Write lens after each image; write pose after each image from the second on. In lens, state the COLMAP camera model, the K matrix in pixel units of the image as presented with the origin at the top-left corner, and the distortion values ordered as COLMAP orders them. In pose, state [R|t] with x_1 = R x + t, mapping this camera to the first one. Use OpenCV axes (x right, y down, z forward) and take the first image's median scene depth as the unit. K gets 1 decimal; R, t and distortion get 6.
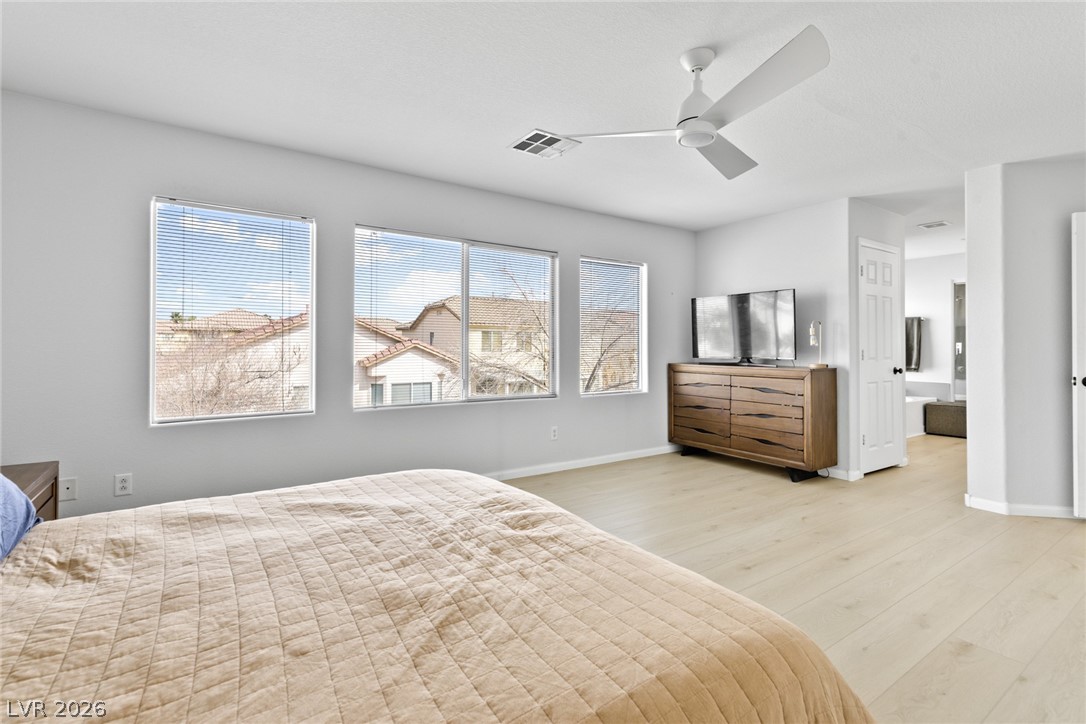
lens RADIAL K [[503.7, 0, 547.5], [0, 503.7, 342.6], [0, 0, 1]] dist [0.005613, -0.000077]
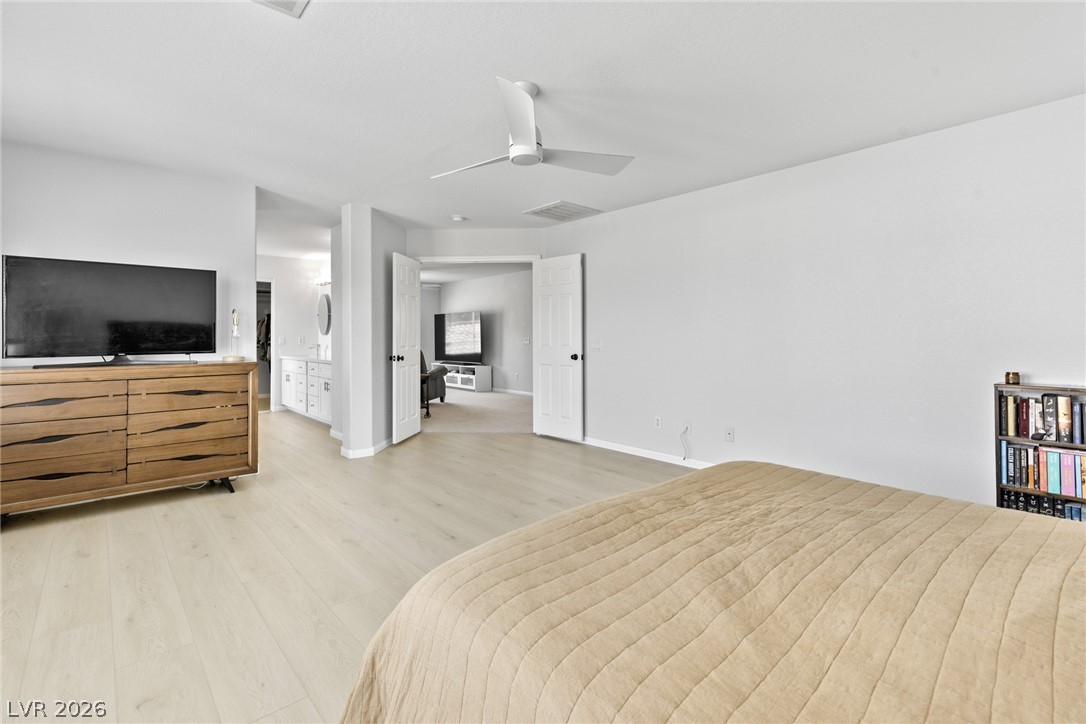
lens RADIAL K [[501.3, 0, 545.2], [0, 501.3, 326.1], [0, 0, 1]] dist [0.004140, 0.000150]
pose [[-0.115317, 0.009582, 0.993283, -0.443840], [-0.009762, 0.999894, -0.010779, -0.010052], [-0.993281, -0.010940, -0.115211, 0.550687]]
